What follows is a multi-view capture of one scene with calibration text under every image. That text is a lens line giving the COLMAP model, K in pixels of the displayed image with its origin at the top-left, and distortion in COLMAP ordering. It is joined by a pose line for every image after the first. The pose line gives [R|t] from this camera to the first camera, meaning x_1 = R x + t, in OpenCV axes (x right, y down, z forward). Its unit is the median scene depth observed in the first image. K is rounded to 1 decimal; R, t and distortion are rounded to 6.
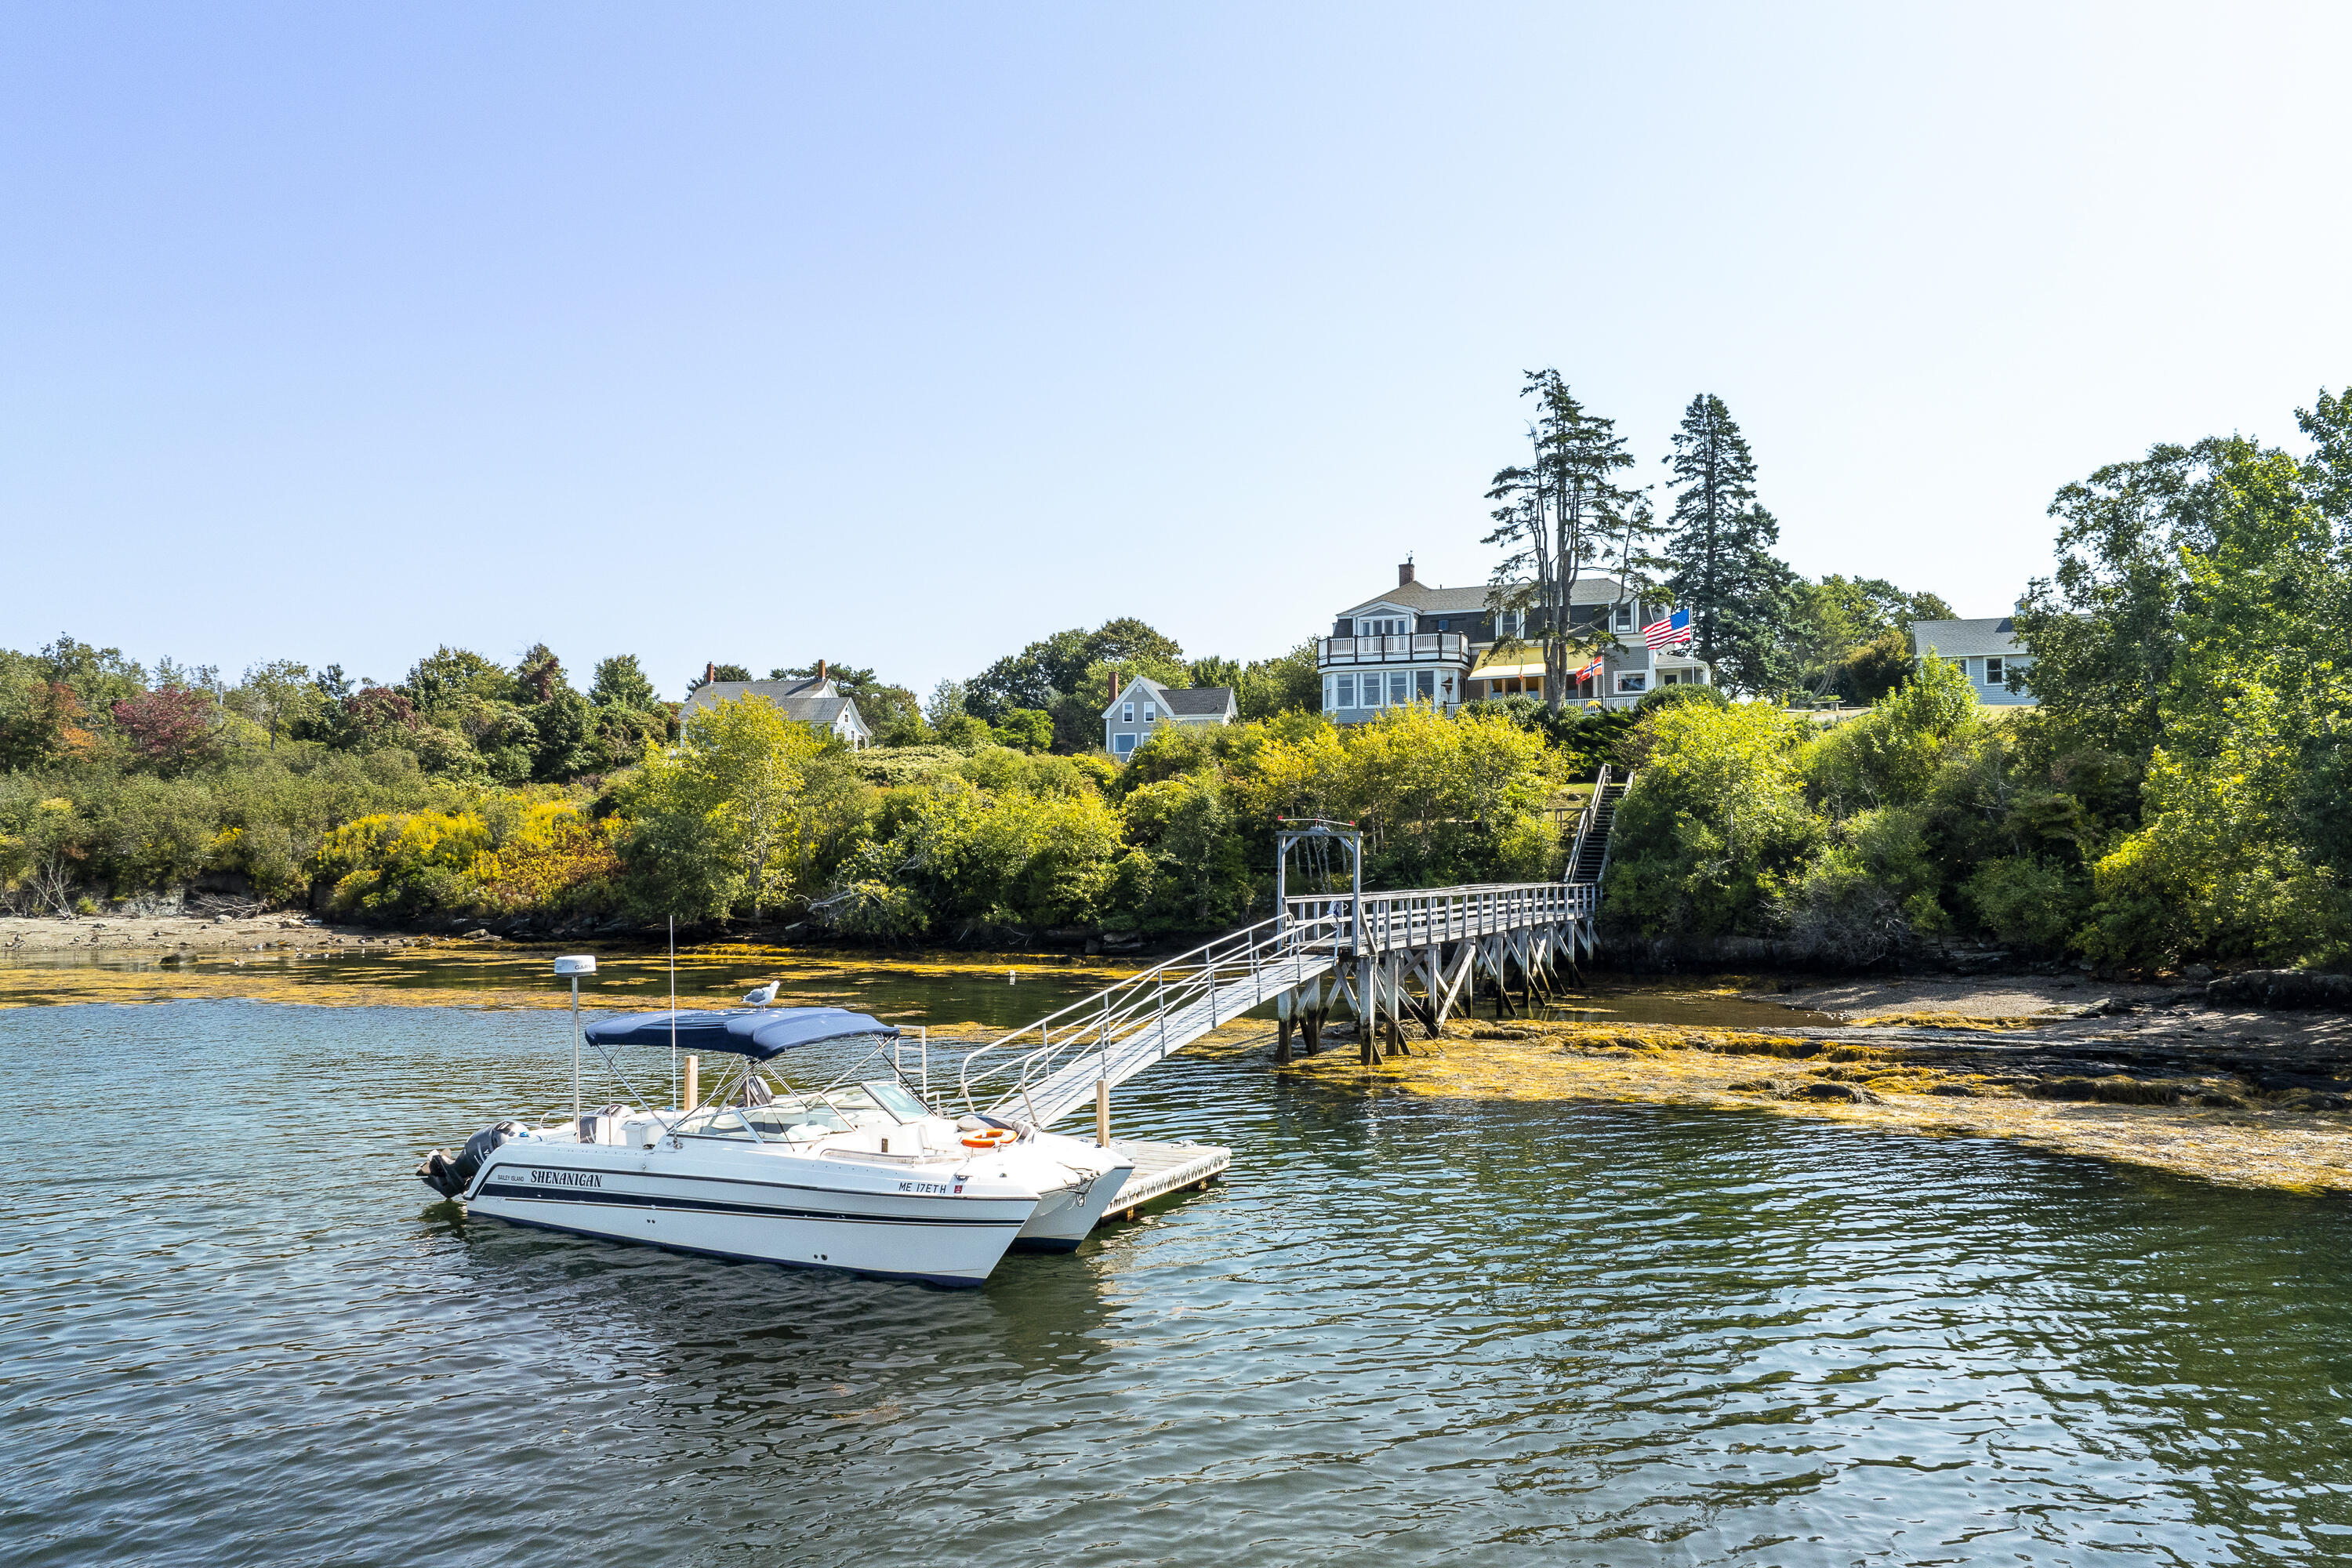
lens RADIAL K [[1643.4, 0, 1177.1], [0, 1643.4, 793.1], [0, 0, 1]] dist [-0.007911, 0.000902]
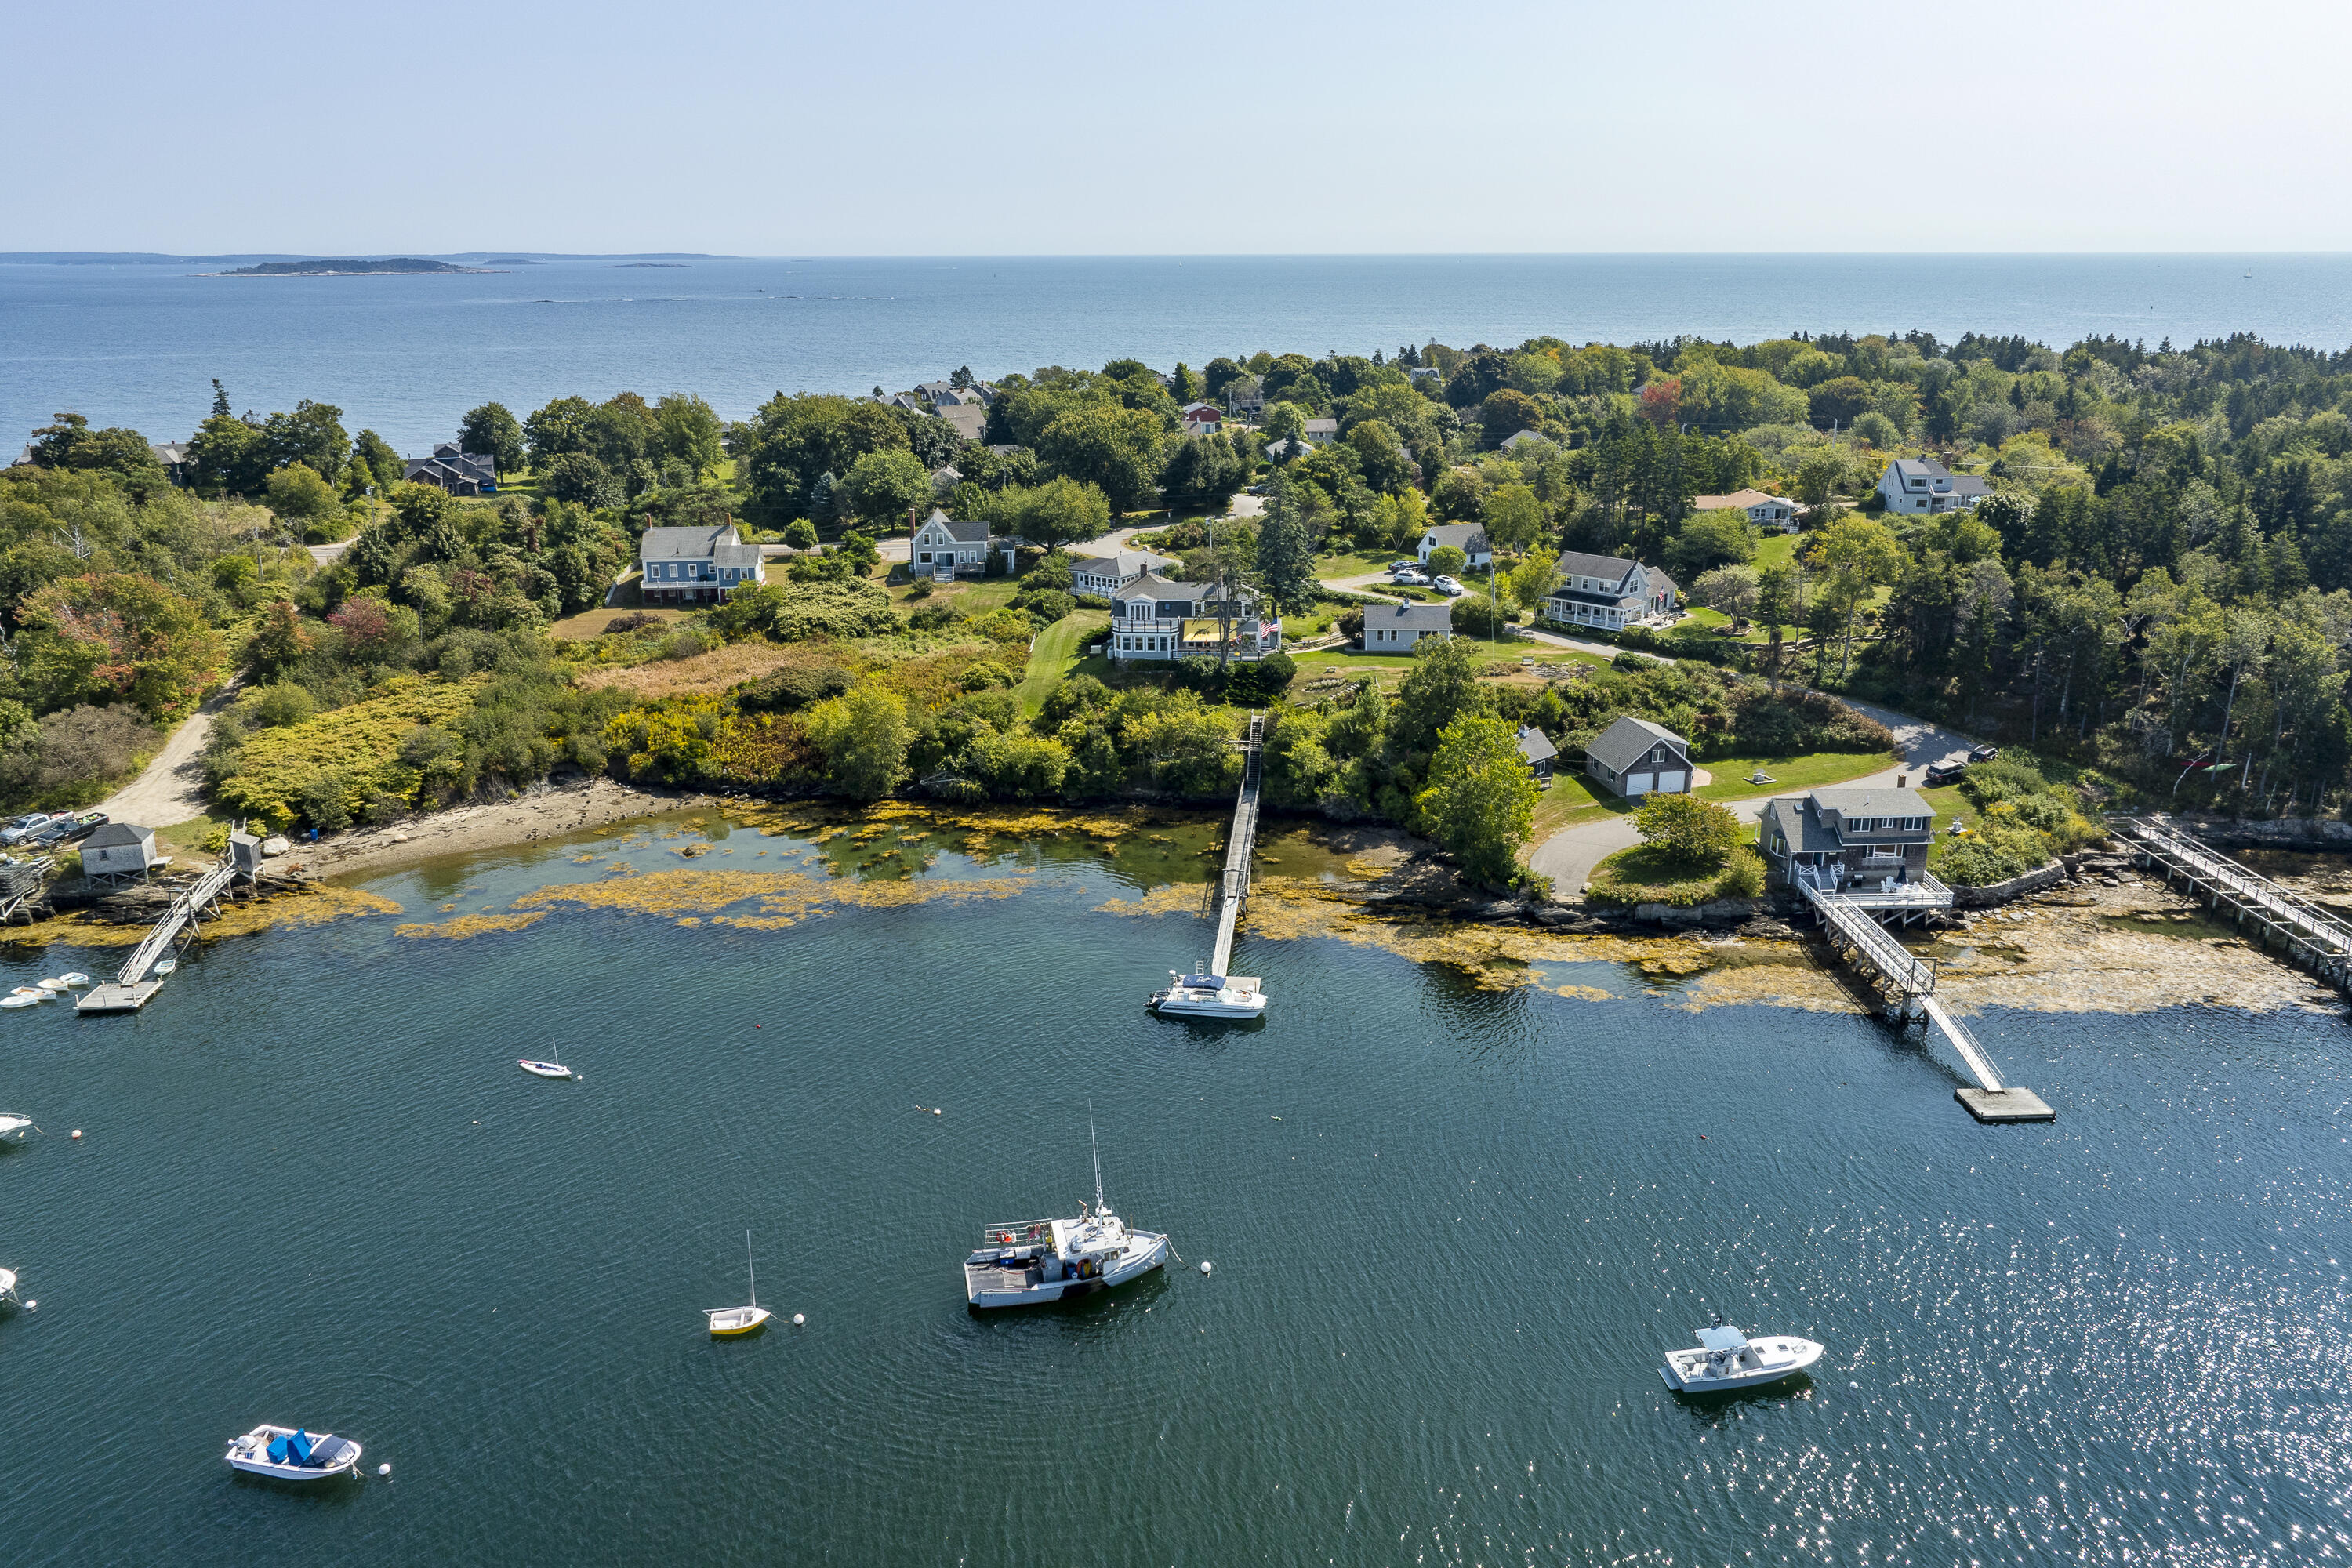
lens RADIAL K [[1643.4, 0, 1173.5], [0, 1643.4, 781.6], [0, 0, 1]] dist [-0.007911, 0.000902]
pose [[0.946747, -0.106238, 0.303945, -0.554793], [-0.008173, 0.935763, 0.352536, -0.704511], [-0.321873, -0.336246, 0.885063, -1.084826]]
